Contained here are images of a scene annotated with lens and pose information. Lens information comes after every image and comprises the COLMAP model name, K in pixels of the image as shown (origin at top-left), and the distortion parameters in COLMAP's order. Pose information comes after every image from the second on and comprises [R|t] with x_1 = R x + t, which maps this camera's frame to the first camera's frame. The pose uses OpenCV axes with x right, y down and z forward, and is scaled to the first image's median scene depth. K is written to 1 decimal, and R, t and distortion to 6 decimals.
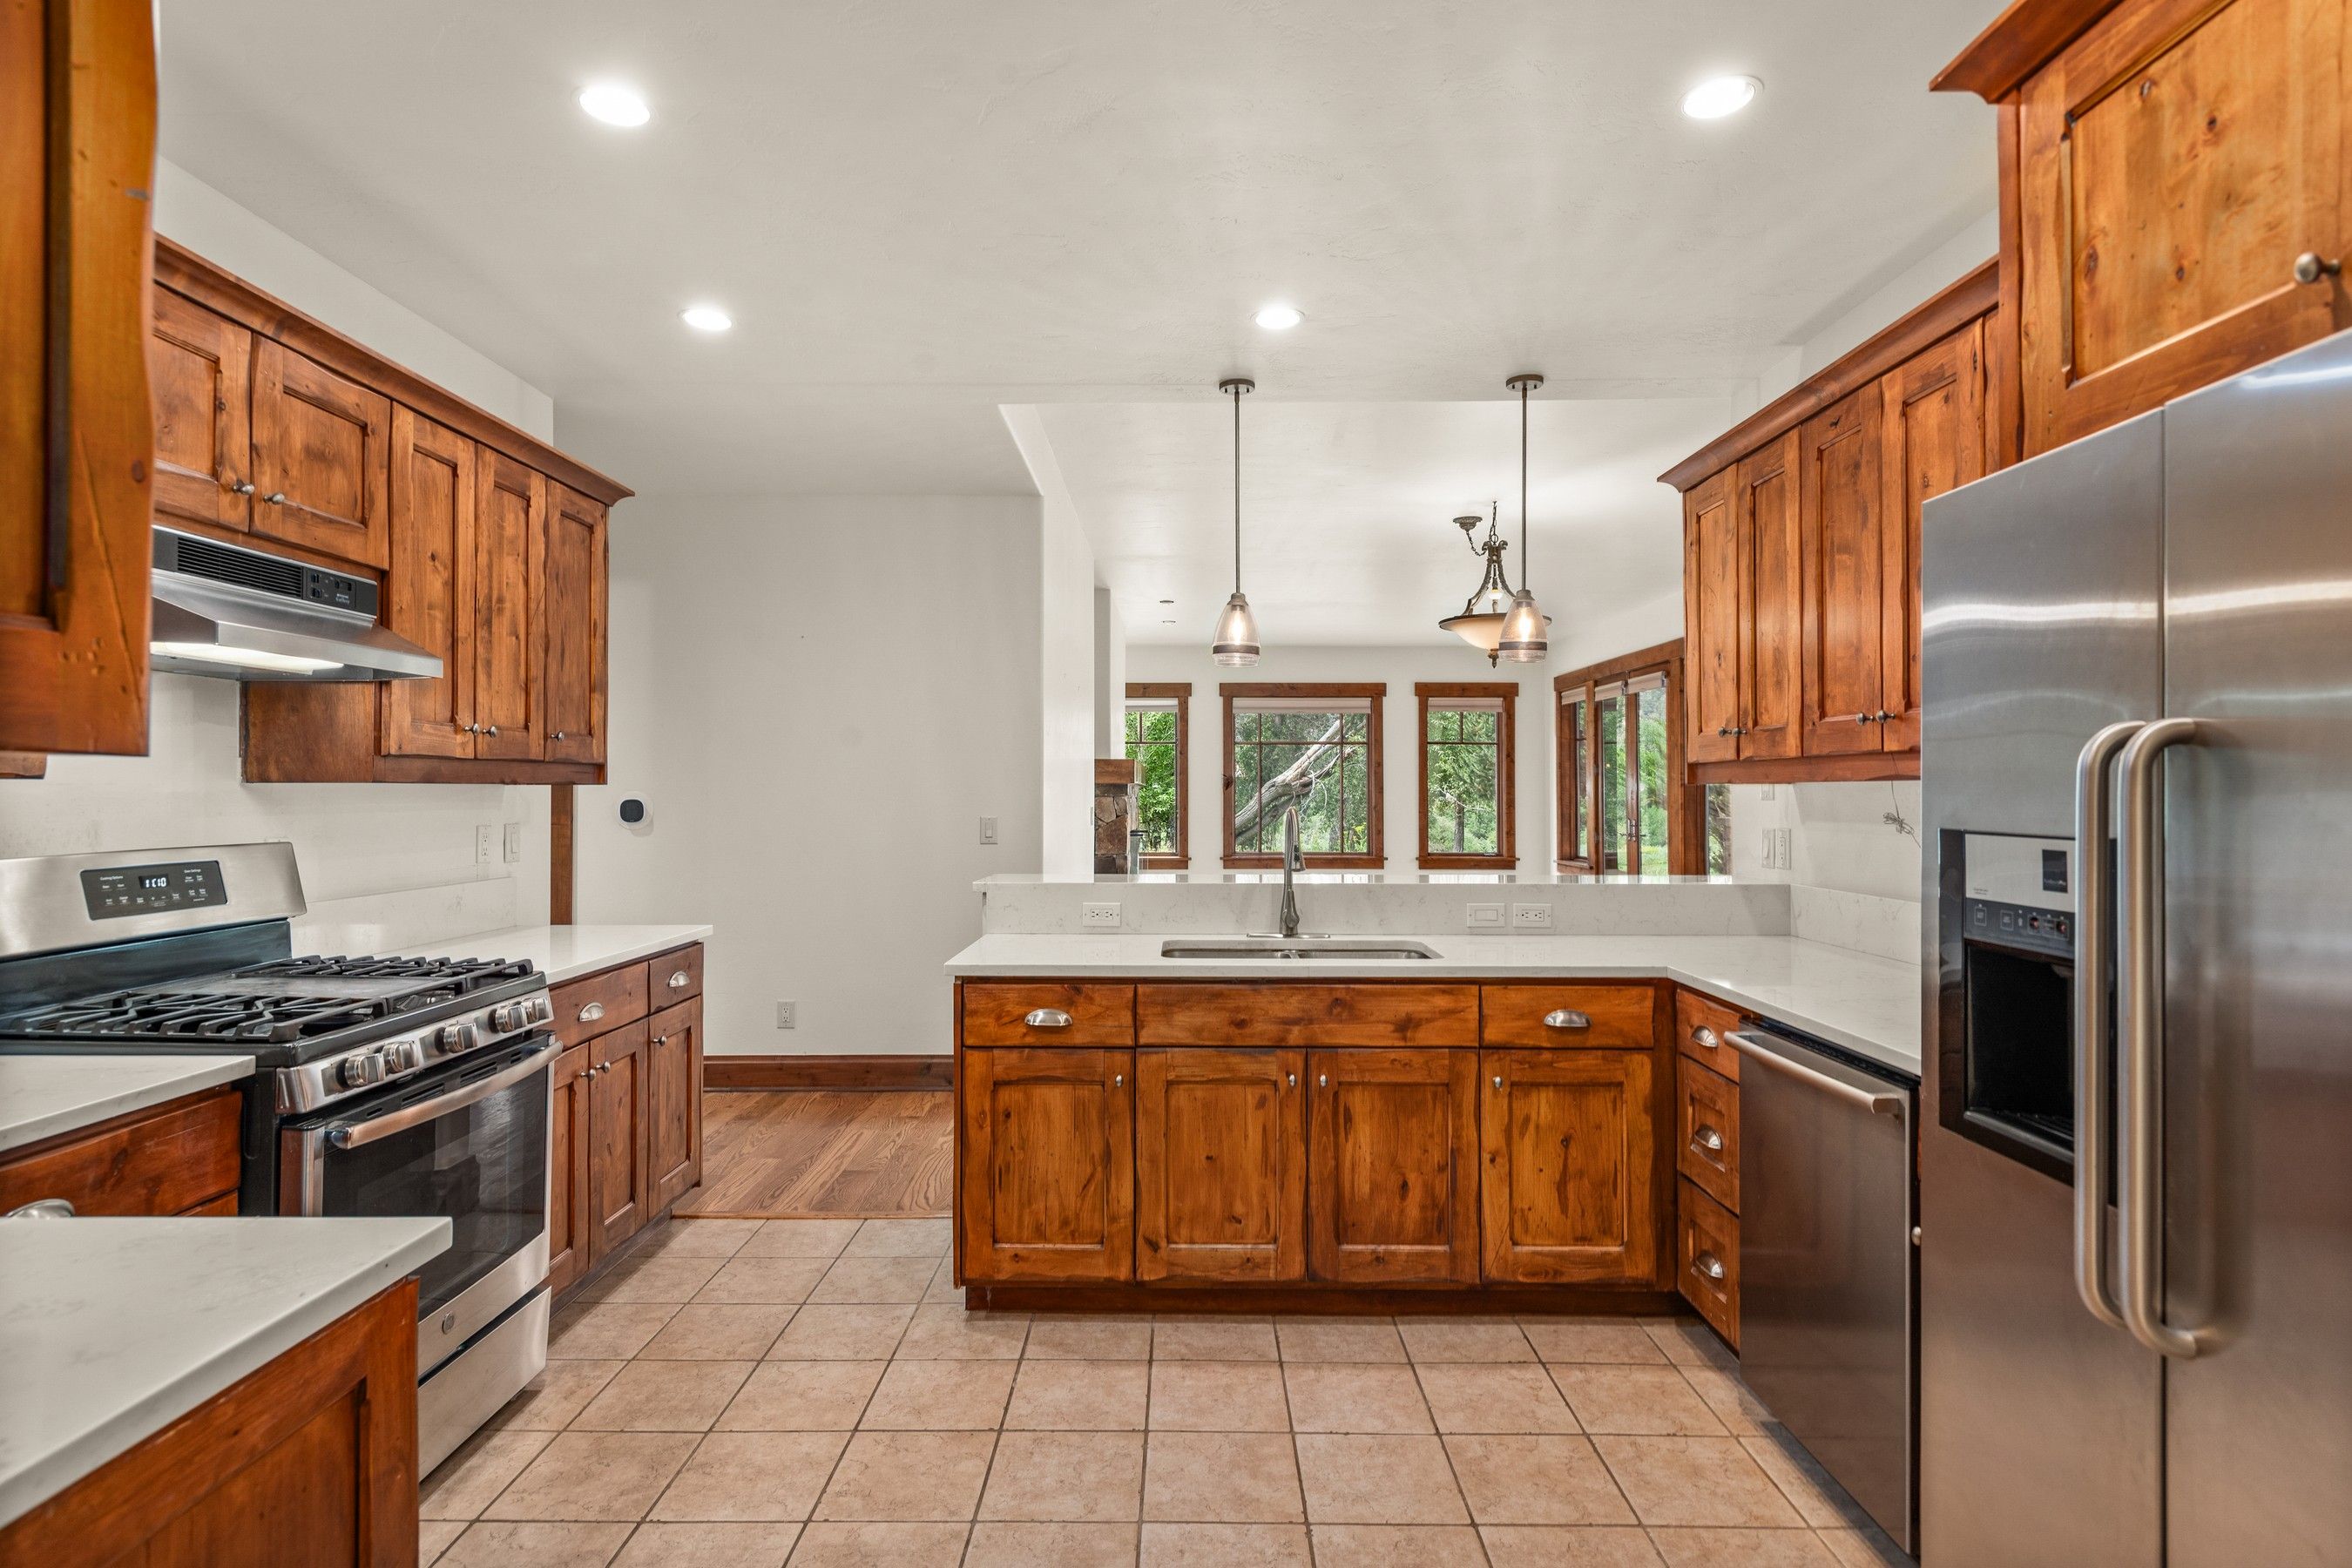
lens RADIAL K [[1175.2, 0, 1179.7], [0, 1175.2, 777.3], [0, 0, 1]] dist [0.010312, -0.005445]
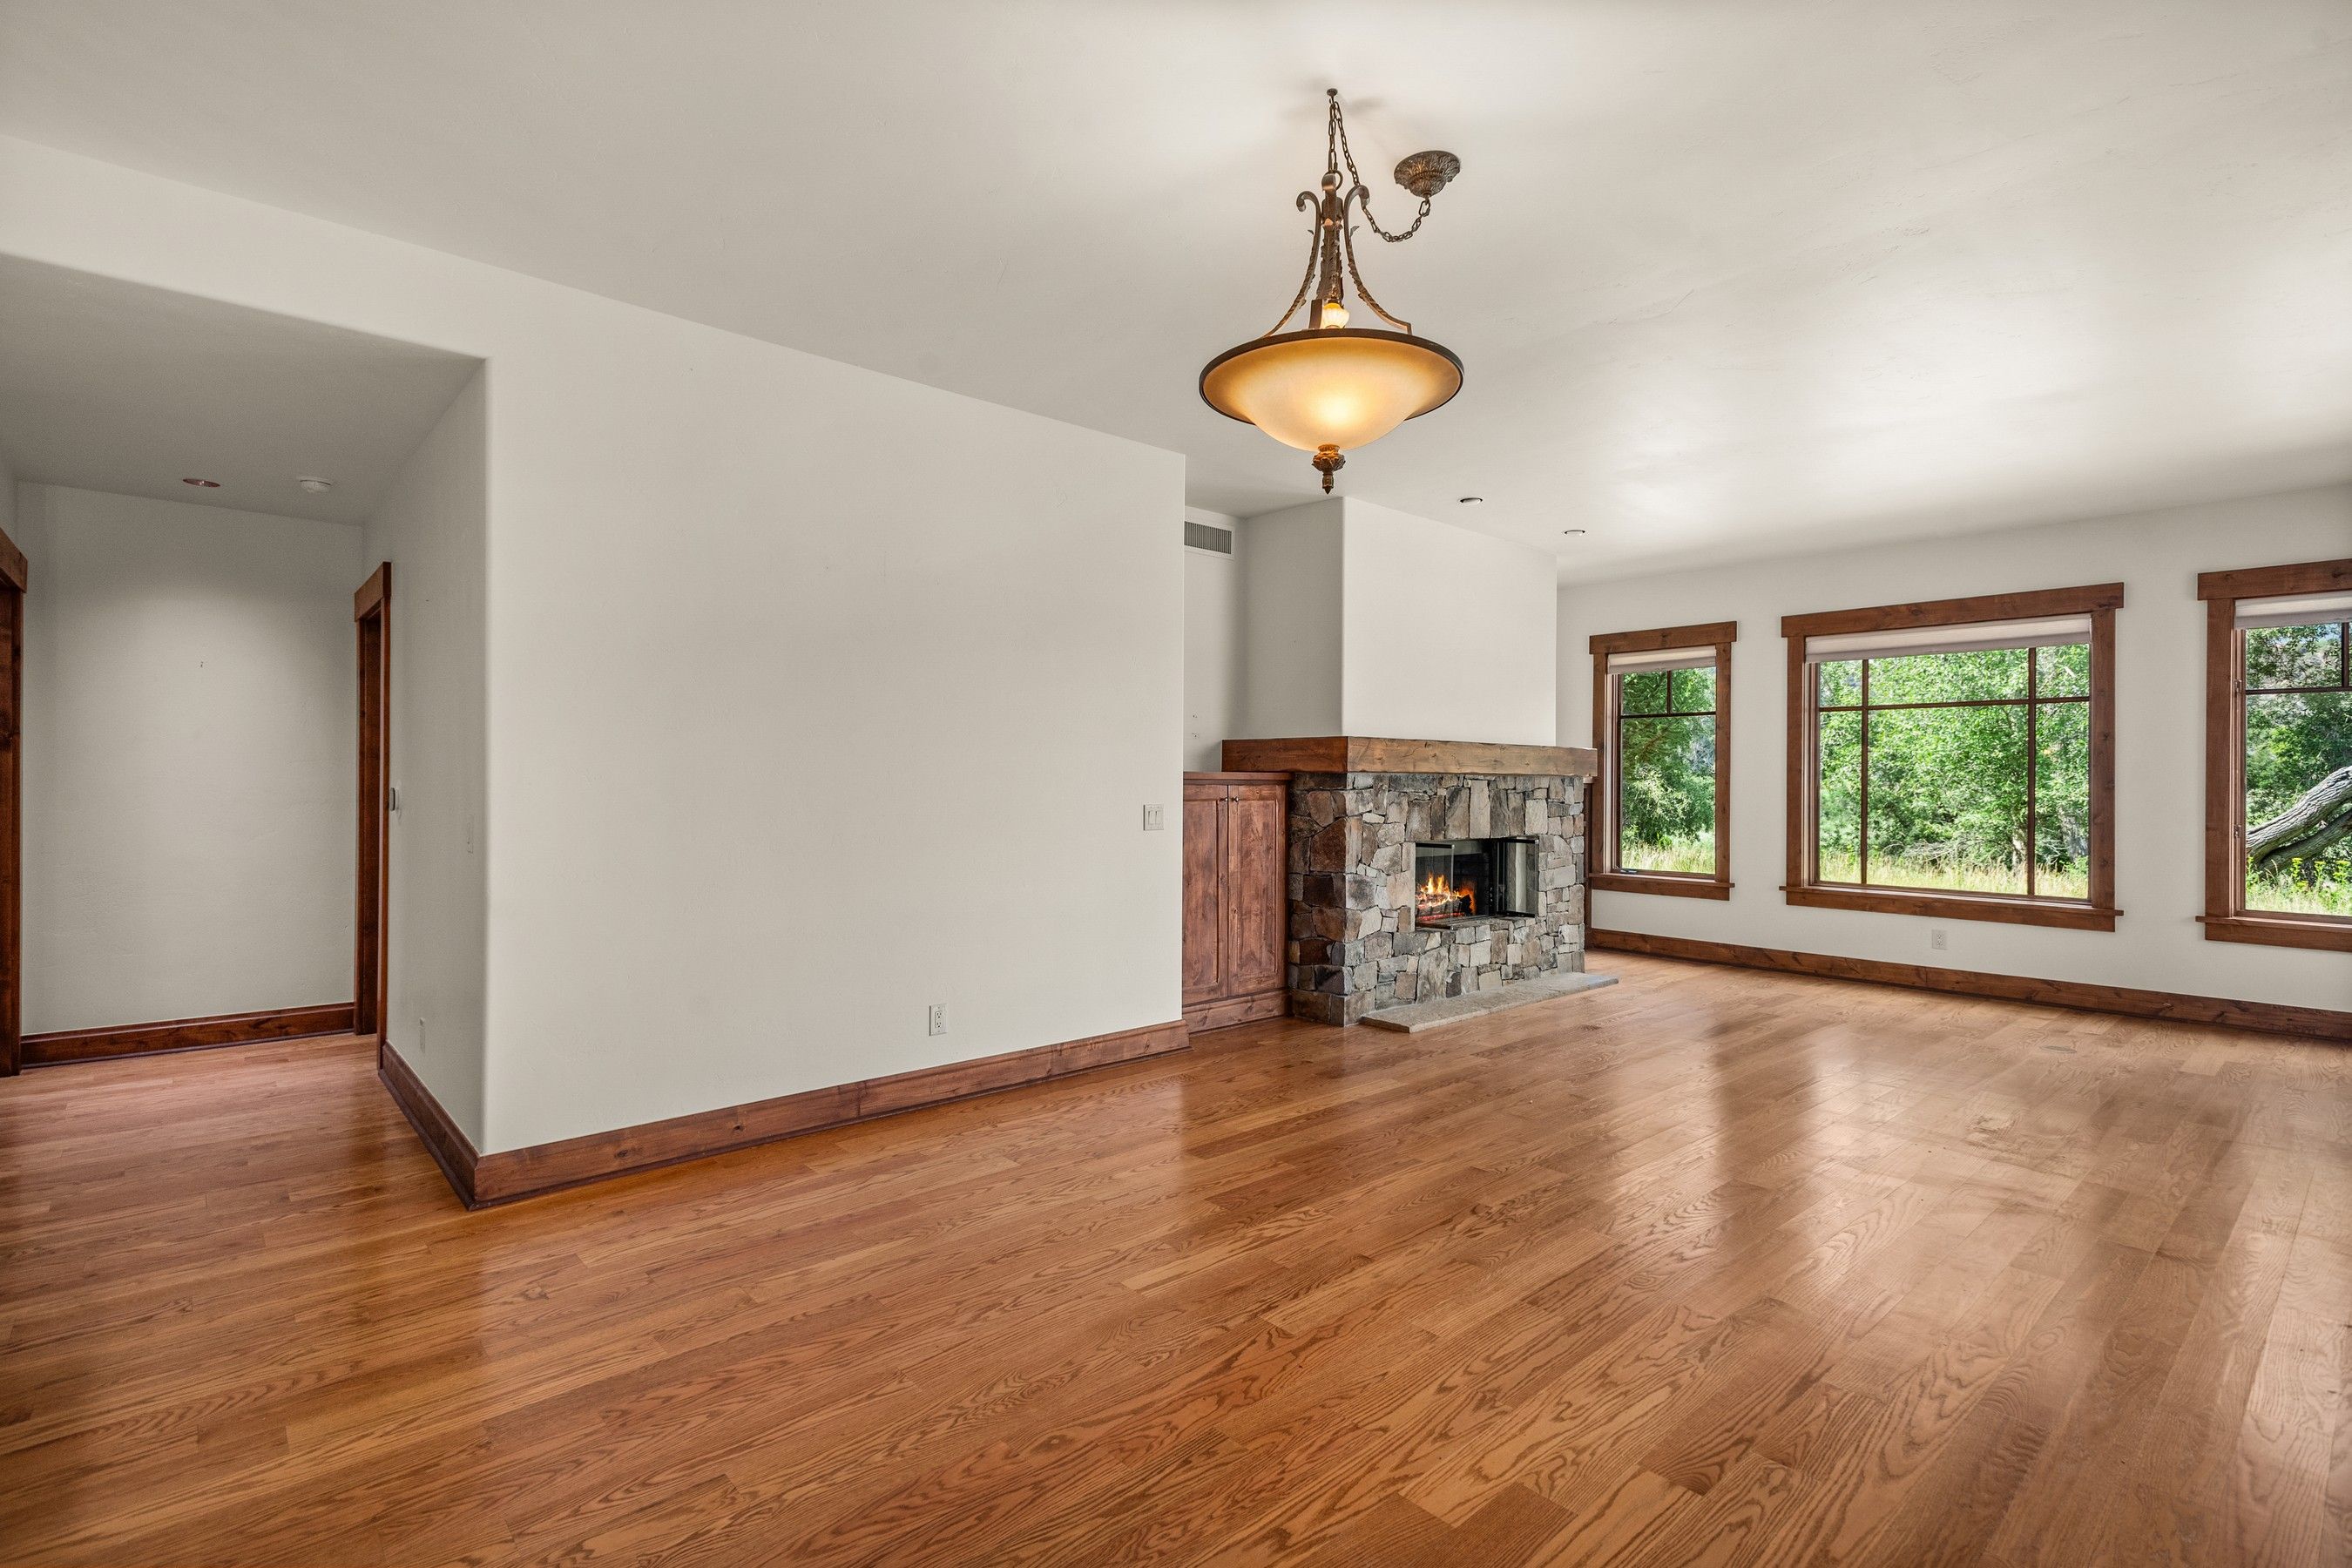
lens RADIAL K [[1096.9, 0, 1173.5], [0, 1096.9, 783.4], [0, 0, 1]] dist [0.014512, -0.003237]
pose [[0.668785, 0.007402, -0.743419, 1.167746], [0.003067, 0.999914, 0.012715, 0.011289], [0.743450, -0.010783, 0.668705, 1.553975]]
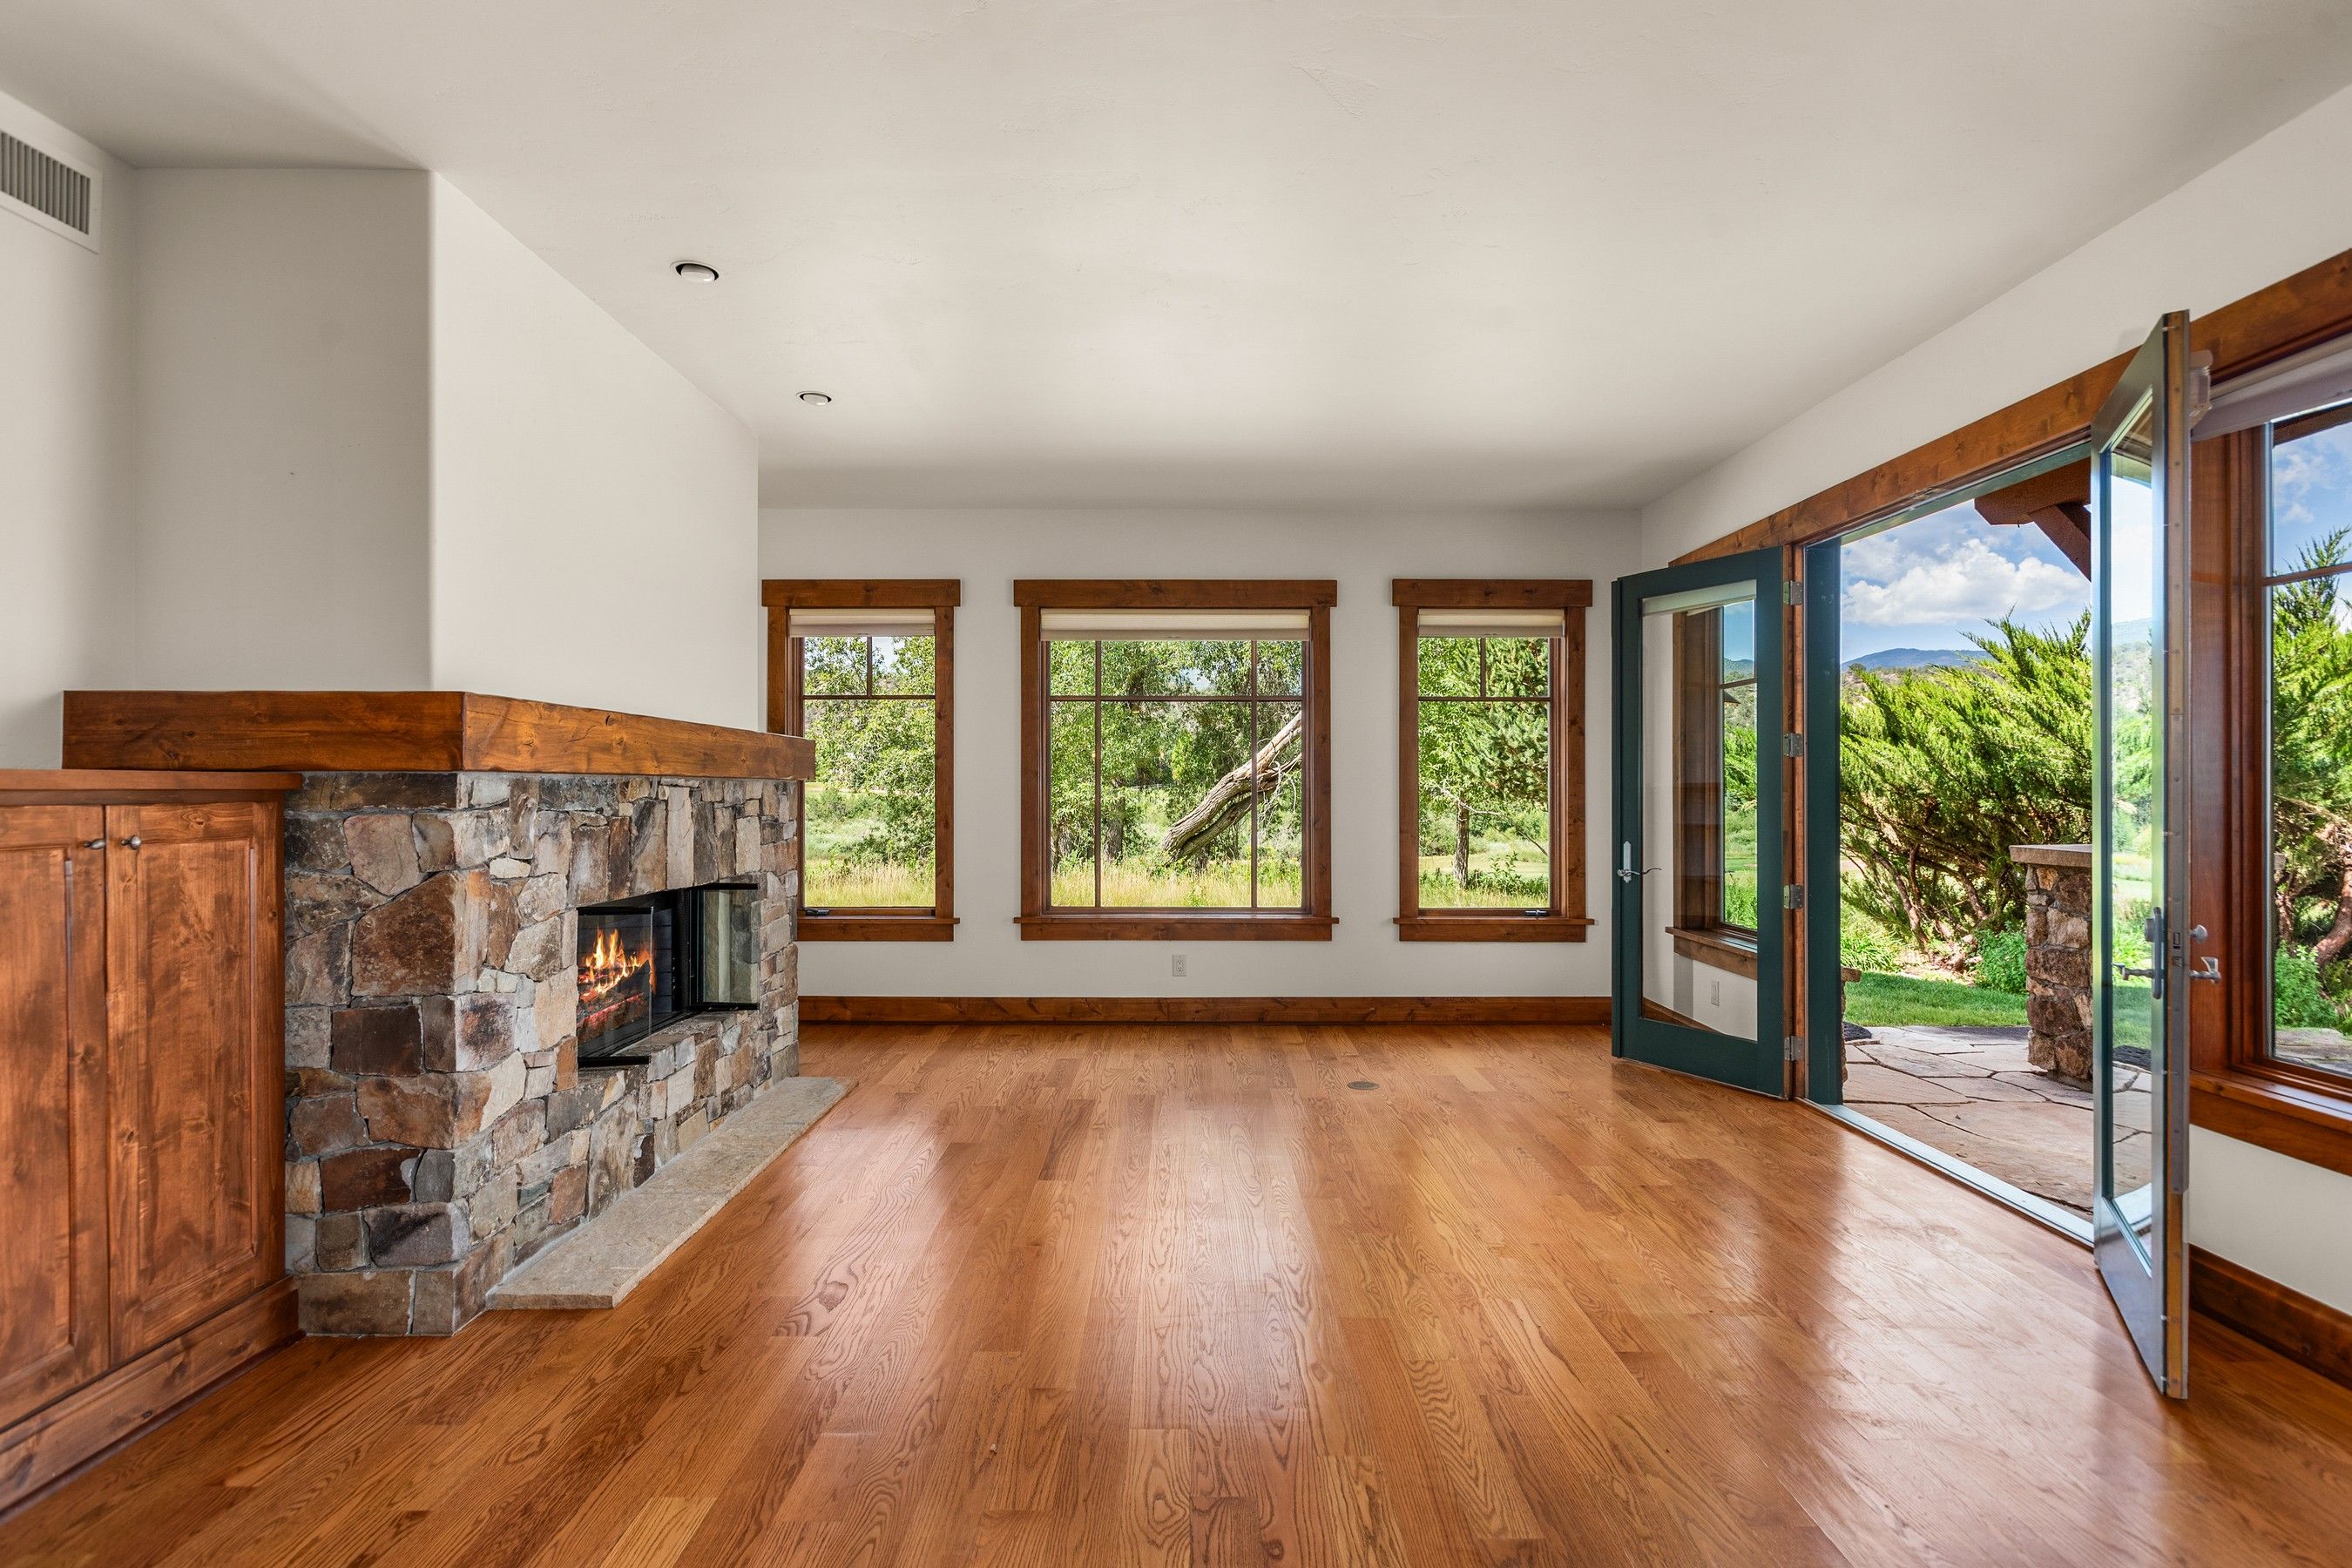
lens RADIAL K [[1175.2, 0, 1177.7], [0, 1175.2, 789.6], [0, 0, 1]] dist [0.010312, -0.005445]
pose [[0.999996, 0.002019, 0.002185, 0.469553], [-0.002052, 0.999885, 0.015035, 0.016170], [-0.002154, -0.015040, 0.999885, 2.166126]]
